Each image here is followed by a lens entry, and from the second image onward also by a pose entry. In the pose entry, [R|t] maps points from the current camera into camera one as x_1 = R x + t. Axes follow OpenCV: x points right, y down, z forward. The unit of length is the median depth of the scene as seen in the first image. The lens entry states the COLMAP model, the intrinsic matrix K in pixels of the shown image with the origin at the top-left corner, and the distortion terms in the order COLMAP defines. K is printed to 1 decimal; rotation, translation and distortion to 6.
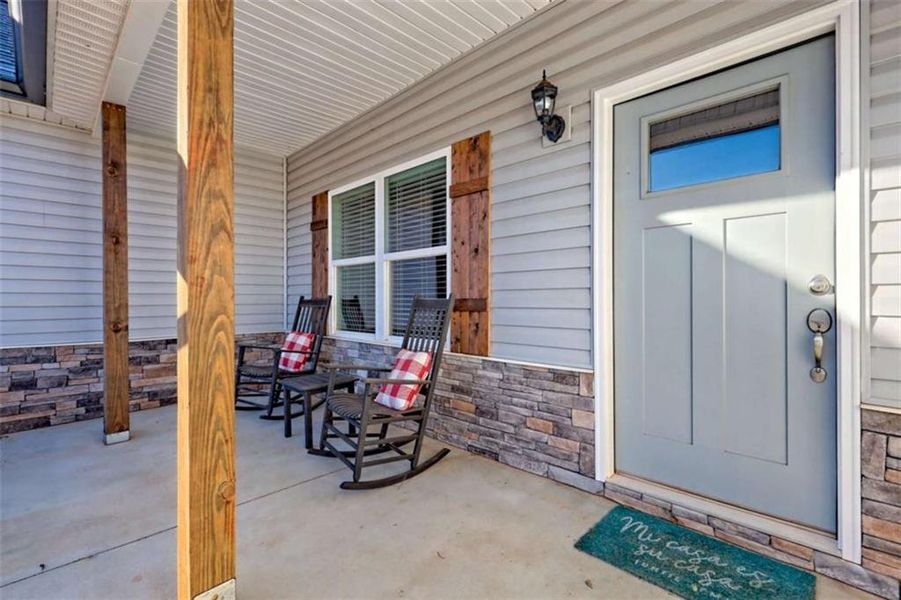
lens RADIAL K [[414.3, 0, 448.4], [0, 414.3, 312.6], [0, 0, 1]] dist [-0.000230, 0.000005]
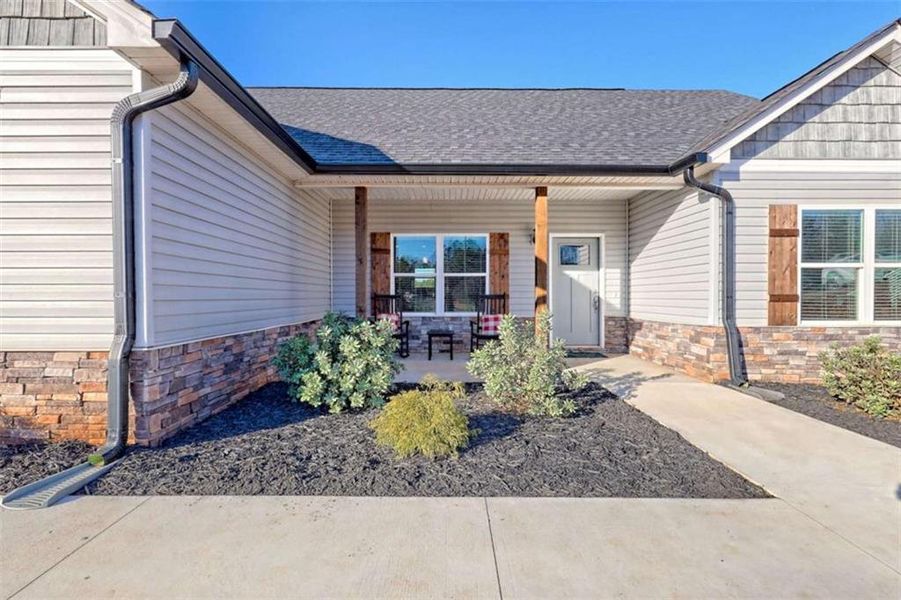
lens RADIAL K [[414.3, 0, 448.4], [0, 414.3, 312.6], [0, 0, 1]] dist [-0.000230, 0.000005]
pose [[0.699472, -0.033350, 0.713881, -2.079404], [0.025919, 0.999437, 0.021295, 0.017986], [-0.714189, 0.003608, 0.699943, -0.611826]]
